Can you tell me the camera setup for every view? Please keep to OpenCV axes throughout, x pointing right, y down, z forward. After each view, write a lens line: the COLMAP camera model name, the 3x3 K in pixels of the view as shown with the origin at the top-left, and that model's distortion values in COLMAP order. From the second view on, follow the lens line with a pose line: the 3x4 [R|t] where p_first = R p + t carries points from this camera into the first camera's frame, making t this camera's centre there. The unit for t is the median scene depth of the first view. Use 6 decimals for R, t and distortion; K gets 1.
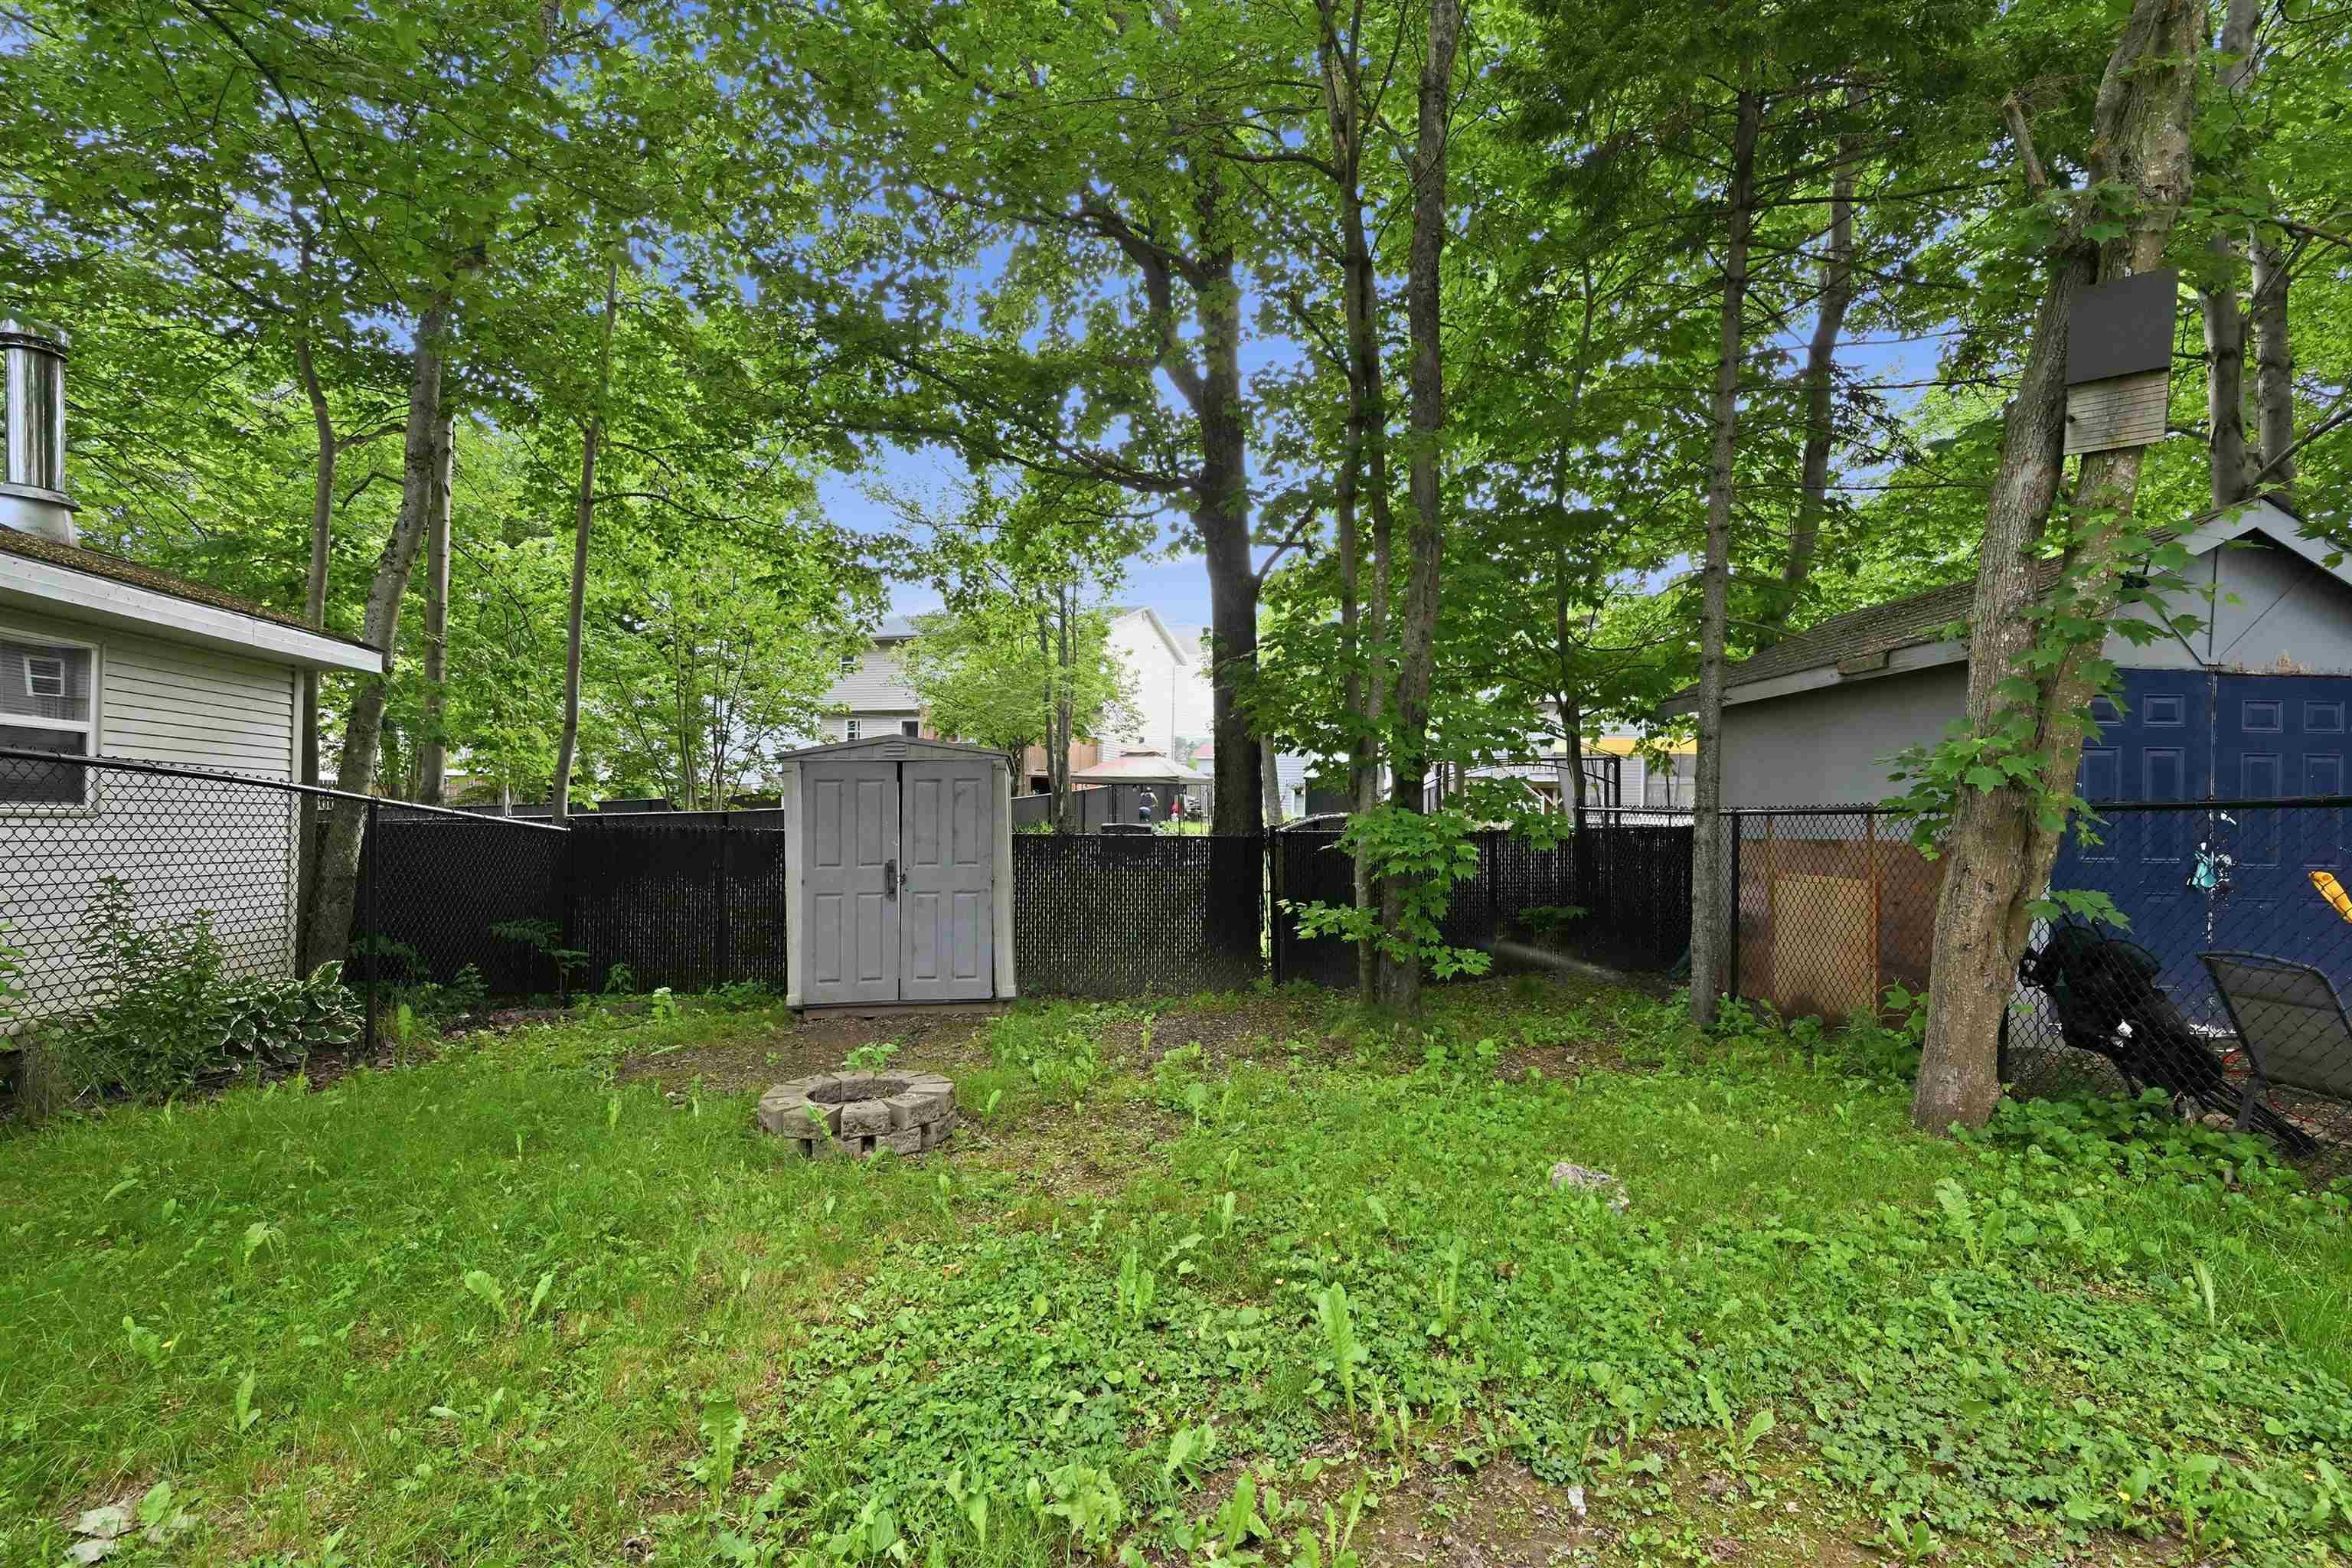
lens RADIAL K [[1068.7, 0, 1175.1], [0, 1068.7, 819.4], [0, 0, 1]] dist [0.008951, -0.000647]
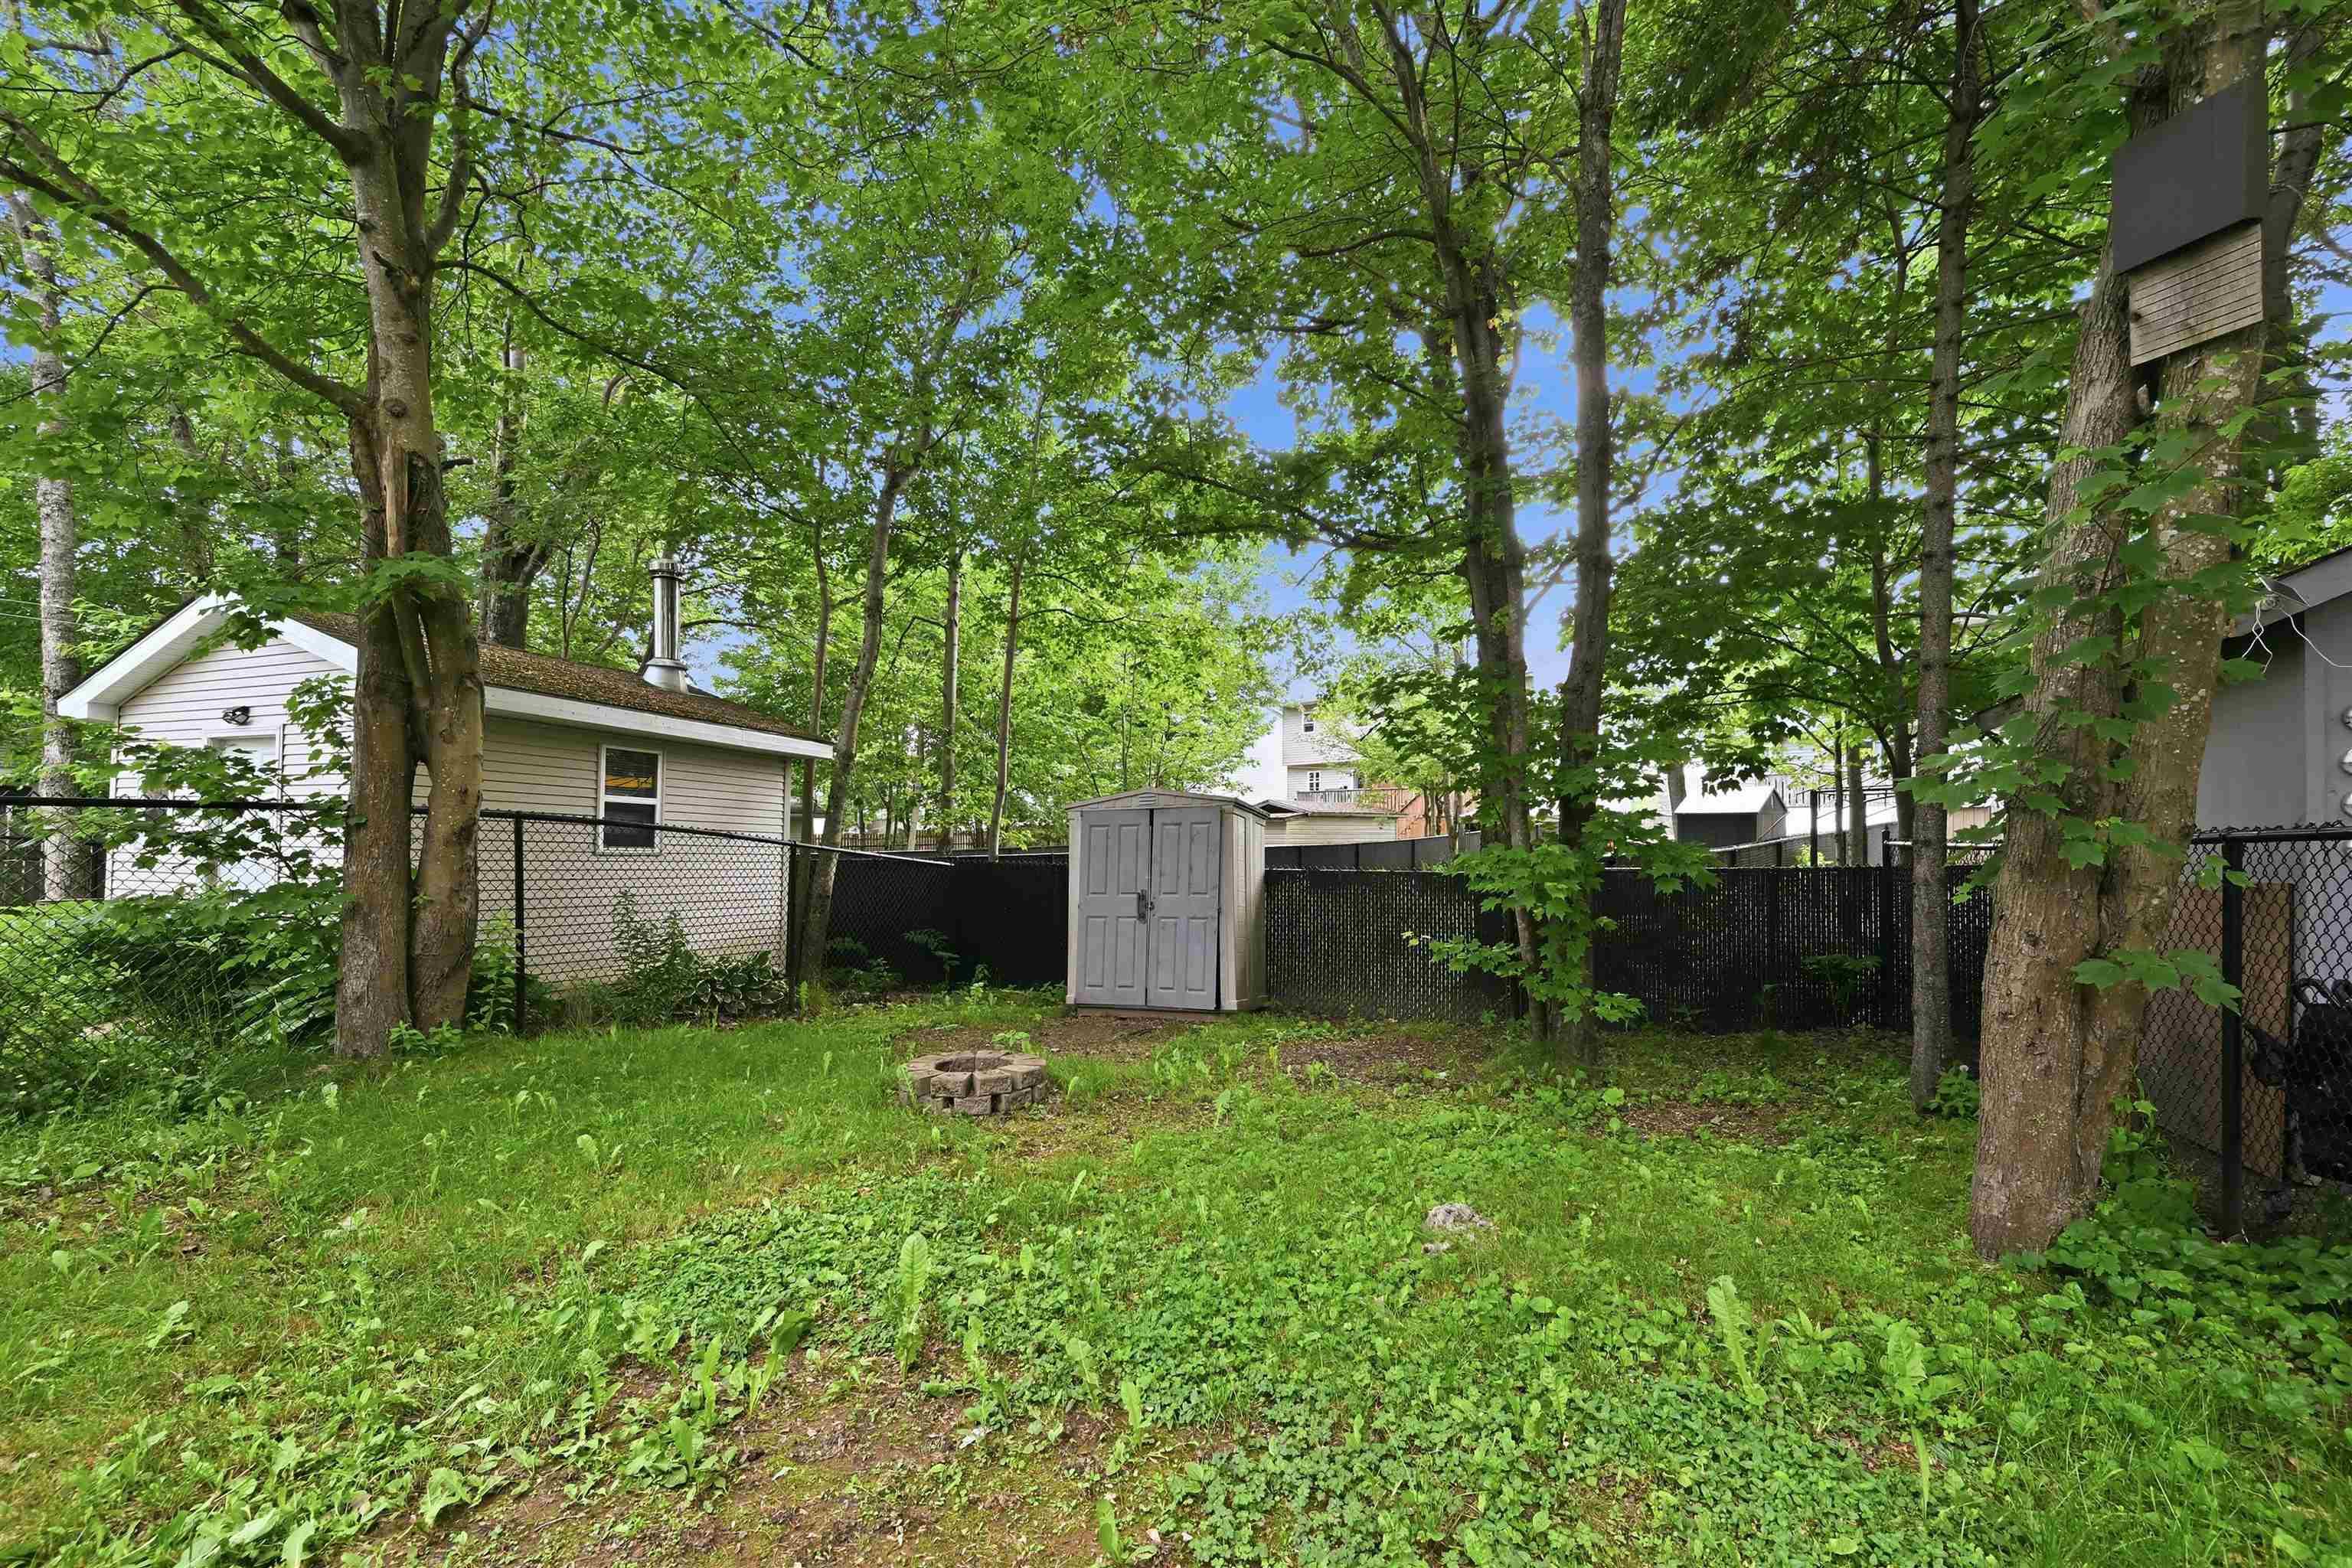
lens RADIAL K [[964.6, 0, 1177.1], [0, 964.6, 850.2], [0, 0, 1]] dist [0.001693, 0.000626]
pose [[0.880668, -0.004817, -0.473709, 0.303579], [0.000946, 0.999964, -0.008410, 0.001791], [0.473732, 0.006958, 0.880641, 0.051683]]
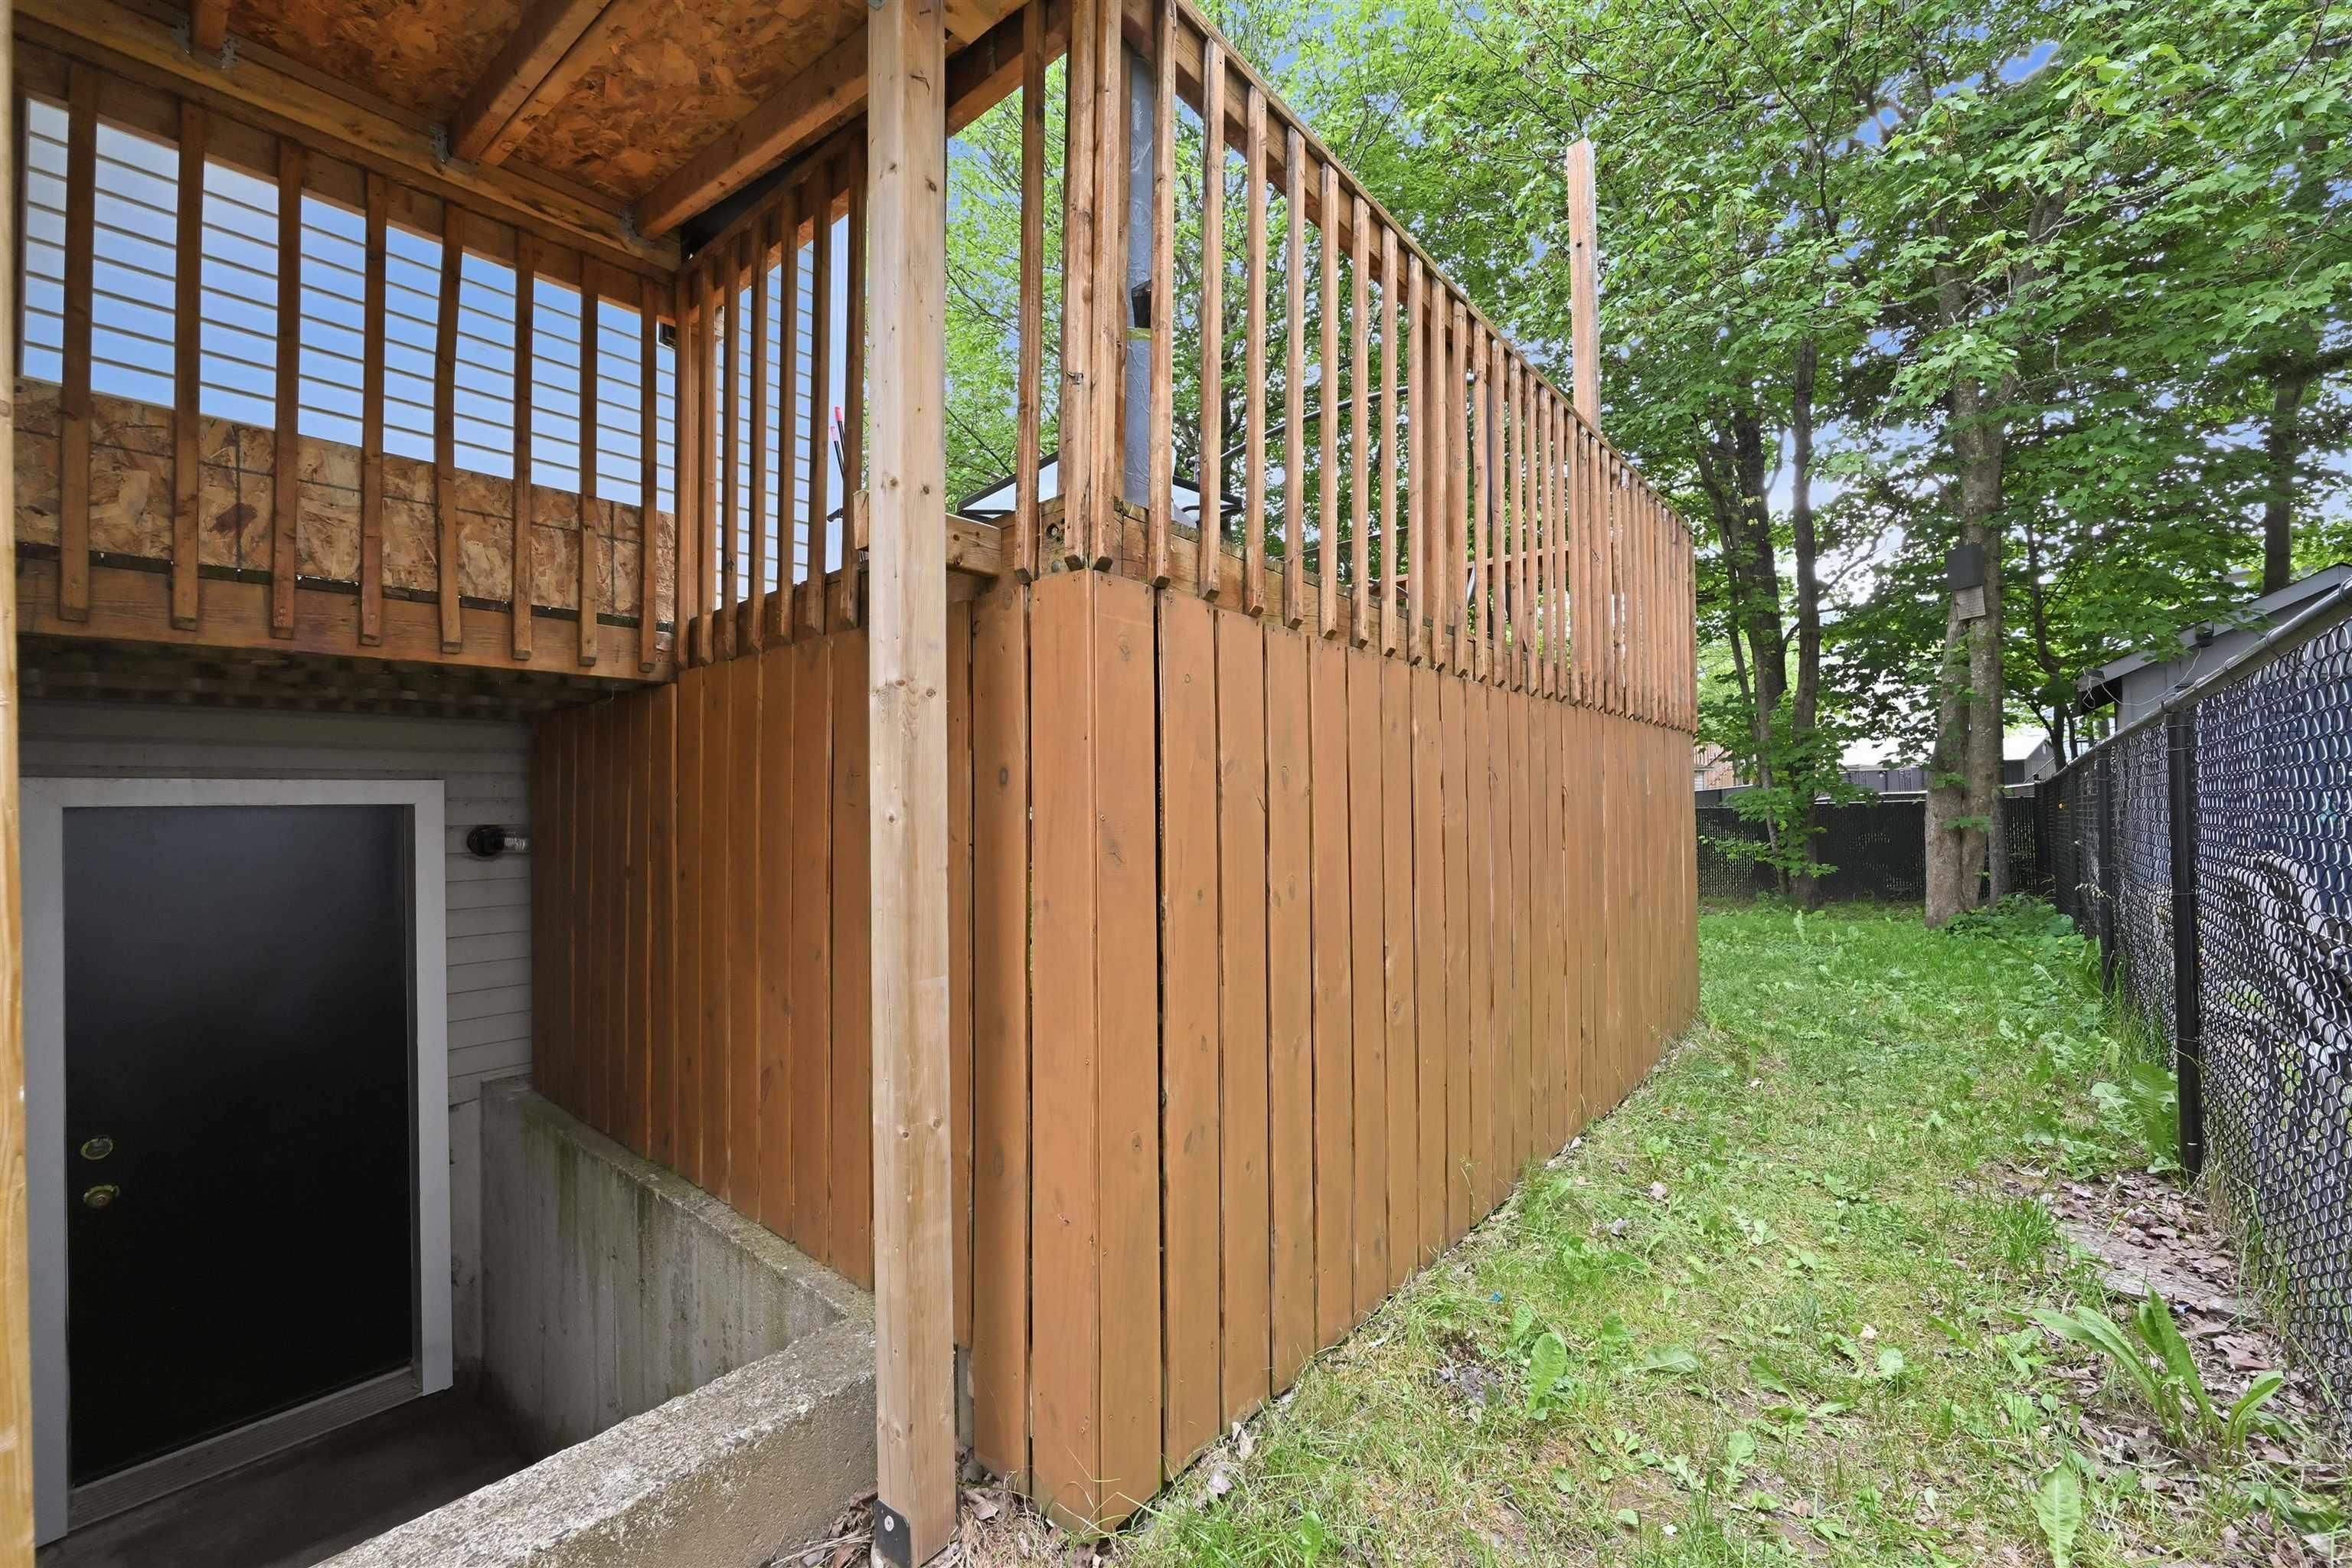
lens RADIAL K [[965.6, 0, 1176.0], [0, 965.6, 784.0], [0, 0, 1]] dist [-0.001611, -0.000168]
pose [[0.713327, -0.032319, -0.700085, 0.572093], [0.010959, 0.999328, -0.034967, 0.027664], [0.700745, 0.017271, 0.713202, -0.832827]]
